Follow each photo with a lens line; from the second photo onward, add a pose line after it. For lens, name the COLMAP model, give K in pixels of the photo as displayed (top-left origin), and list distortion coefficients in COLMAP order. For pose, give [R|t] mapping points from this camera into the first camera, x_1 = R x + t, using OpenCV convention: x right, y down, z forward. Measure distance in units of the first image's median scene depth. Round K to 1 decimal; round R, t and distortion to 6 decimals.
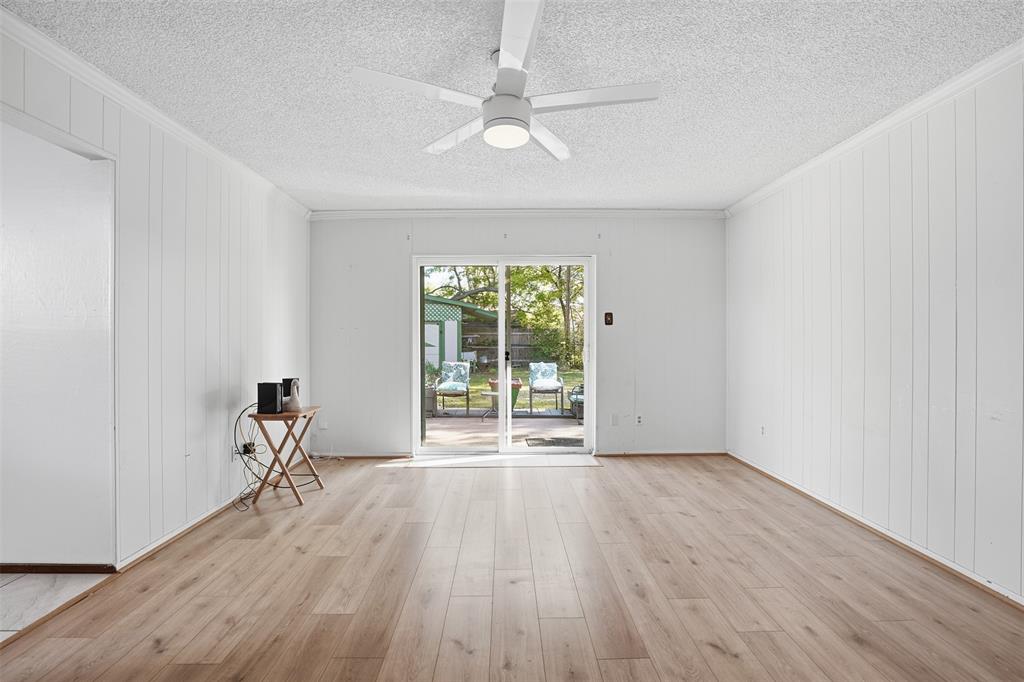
lens RADIAL K [[477.4, 0, 512.0], [0, 477.4, 341.0], [0, 0, 1]] dist [-0.058038, 0.023051]
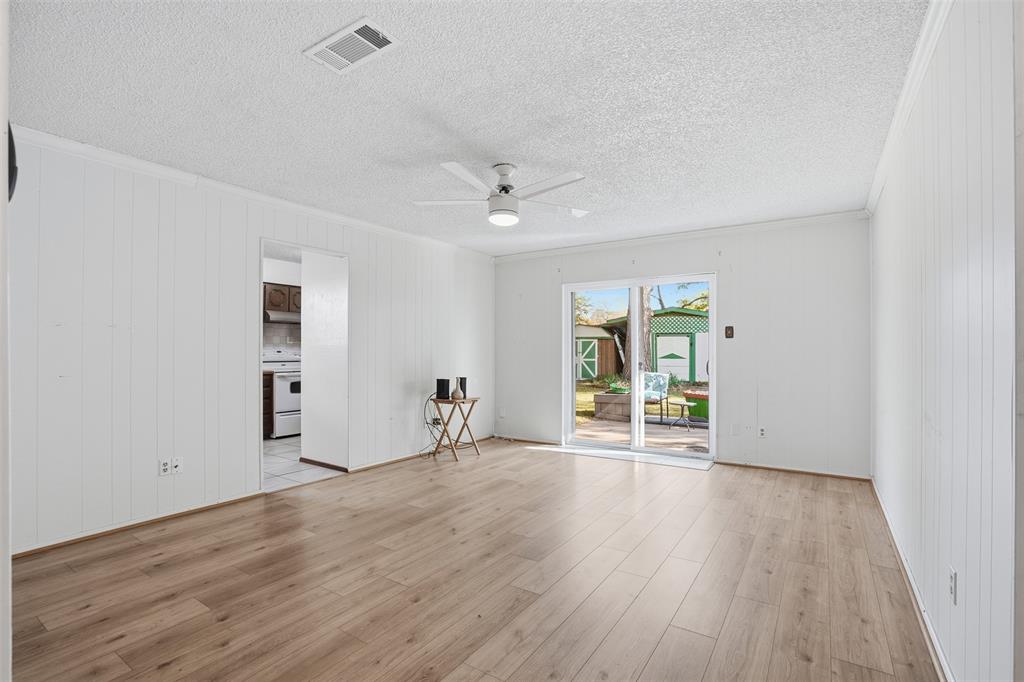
lens RADIAL K [[477.4, 0, 512.0], [0, 477.4, 341.0], [0, 0, 1]] dist [-0.058038, 0.023051]
pose [[0.824492, -0.009561, -0.565792, 0.409566], [-0.004636, 0.999710, -0.023648, -0.000774], [0.565854, 0.022121, 0.824208, -0.122870]]
